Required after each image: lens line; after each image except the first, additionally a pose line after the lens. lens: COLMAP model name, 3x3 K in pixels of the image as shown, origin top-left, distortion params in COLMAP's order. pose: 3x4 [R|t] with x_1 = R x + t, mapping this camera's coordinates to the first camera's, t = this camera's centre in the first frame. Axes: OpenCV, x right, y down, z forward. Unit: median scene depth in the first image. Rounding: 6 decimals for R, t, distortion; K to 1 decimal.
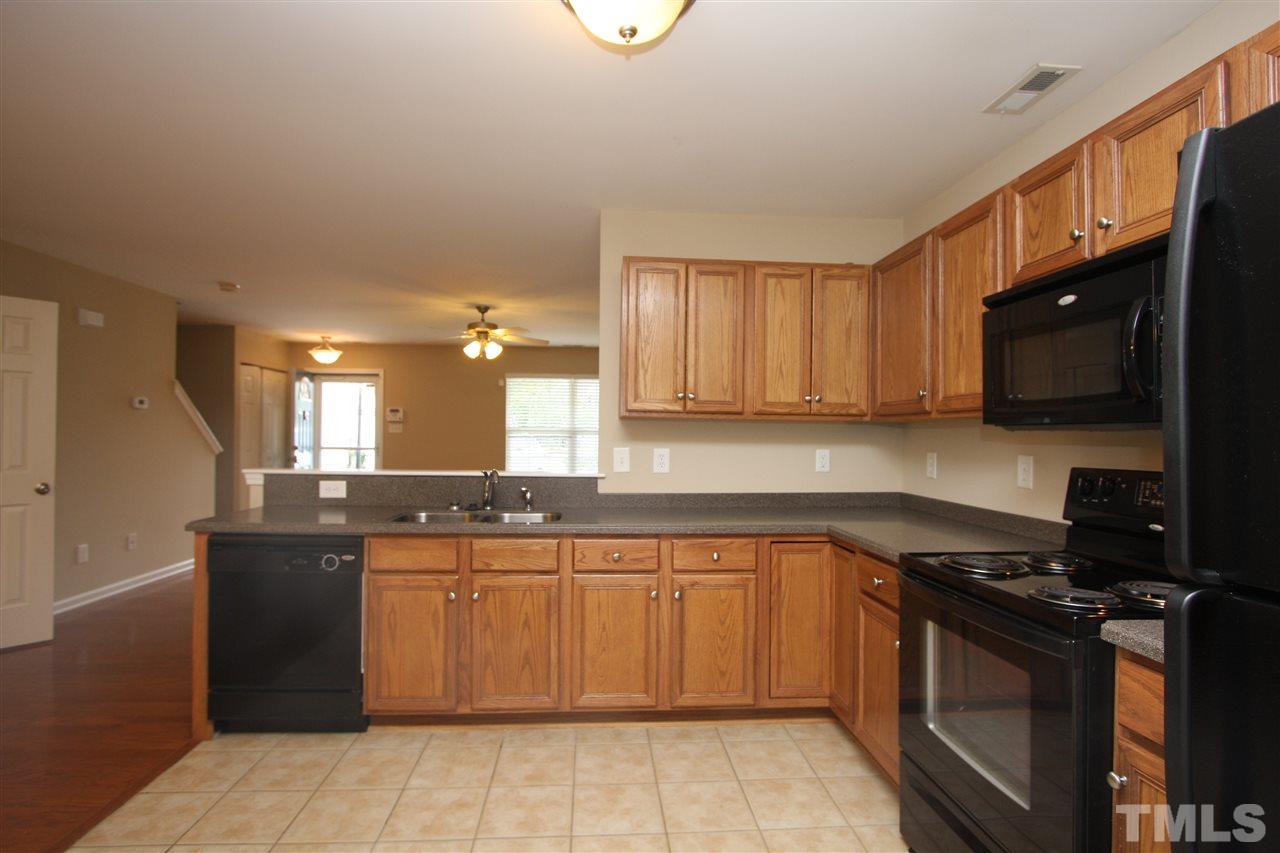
lens RADIAL K [[611.4, 0, 626.9], [0, 611.4, 432.3], [0, 0, 1]] dist [-0.000918, 0.000177]
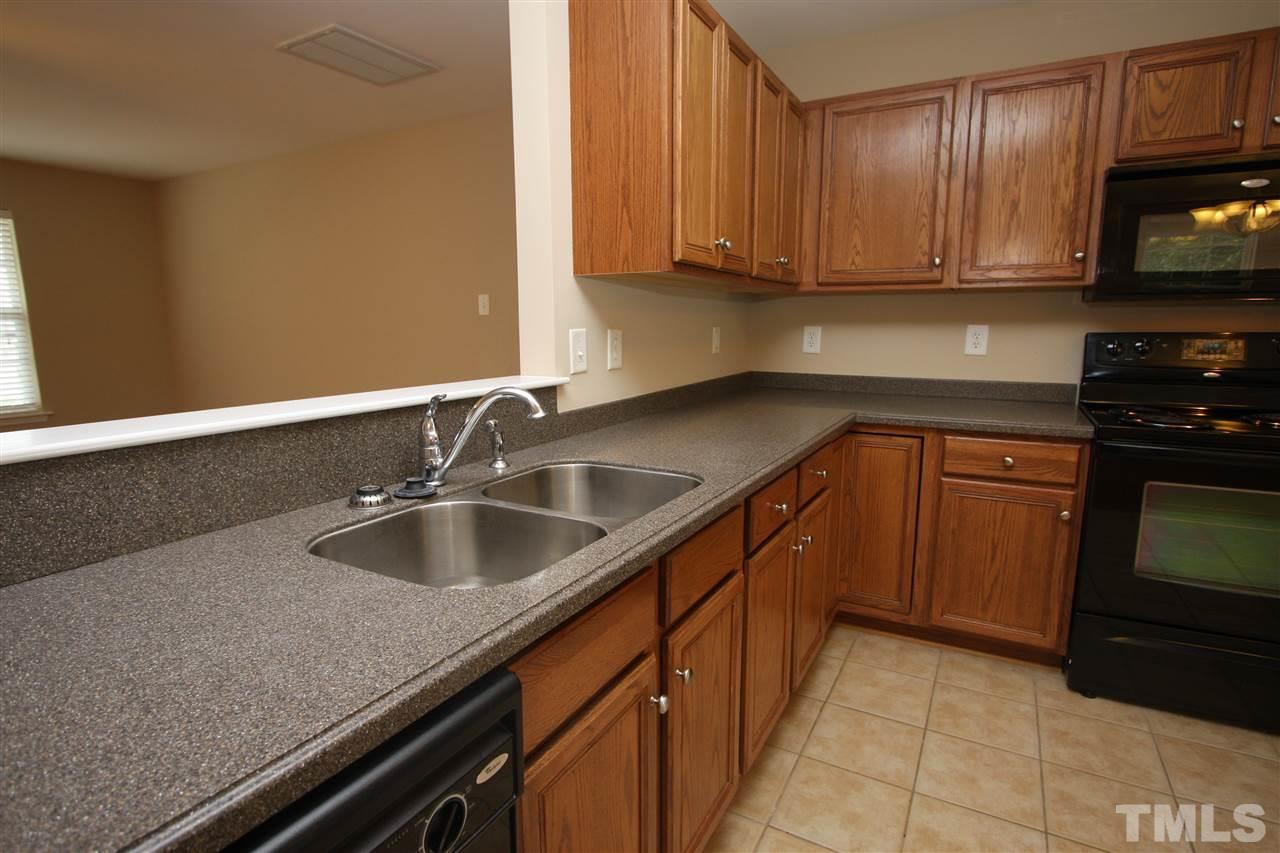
lens RADIAL K [[661.8, 0, 640.4], [0, 661.8, 431.9], [0, 0, 1]] dist [-0.008134, 0.000199]
pose [[0.540826, -0.153191, 0.827067, -0.778954], [0.000009, 0.983277, 0.182118, 0.013762], [-0.841134, -0.098487, 0.531783, 0.988688]]
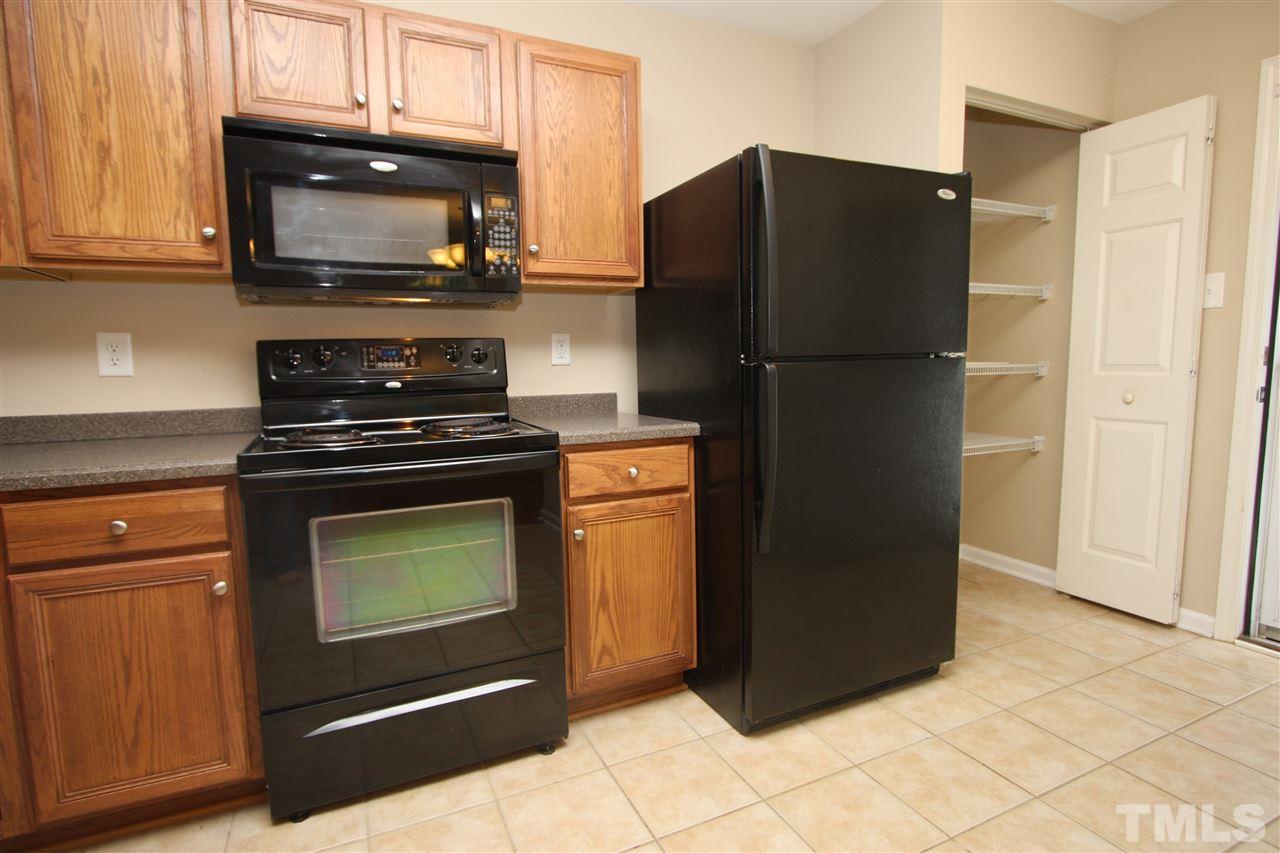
lens RADIAL K [[661.8, 0, 640.4], [0, 661.8, 431.9], [0, 0, 1]] dist [-0.008134, 0.000199]
pose [[-0.363030, -0.105831, 0.925748, -0.404045], [-0.000486, 0.993550, 0.113391, 0.078243], [-0.931777, 0.040715, -0.360740, 0.792812]]
